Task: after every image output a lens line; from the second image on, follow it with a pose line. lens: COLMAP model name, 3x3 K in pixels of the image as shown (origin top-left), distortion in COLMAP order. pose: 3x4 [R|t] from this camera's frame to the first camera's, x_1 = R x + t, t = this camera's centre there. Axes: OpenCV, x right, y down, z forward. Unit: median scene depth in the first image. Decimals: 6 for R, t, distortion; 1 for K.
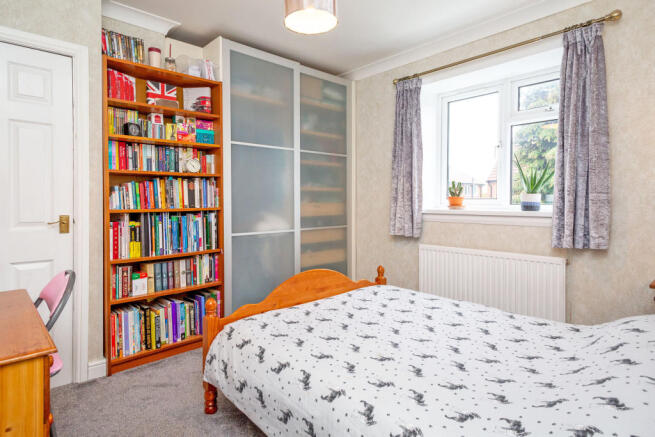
lens RADIAL K [[367.3, 0, 323.1], [0, 367.3, 199.5], [0, 0, 1]] dist [0.002158, 0.000171]
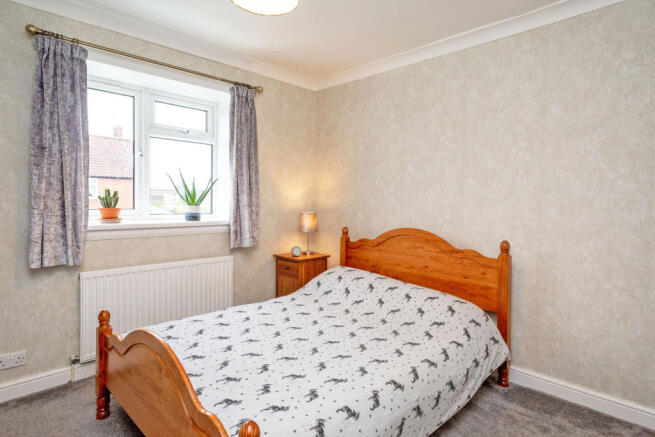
lens RADIAL K [[367.3, 0, 323.1], [0, 367.3, 199.5], [0, 0, 1]] dist [0.002158, 0.000171]
pose [[-0.038755, 0.004333, 0.999239, -0.568636], [-0.014009, 0.999890, -0.004879, -0.033617], [-0.999151, -0.014187, -0.038690, 0.620906]]
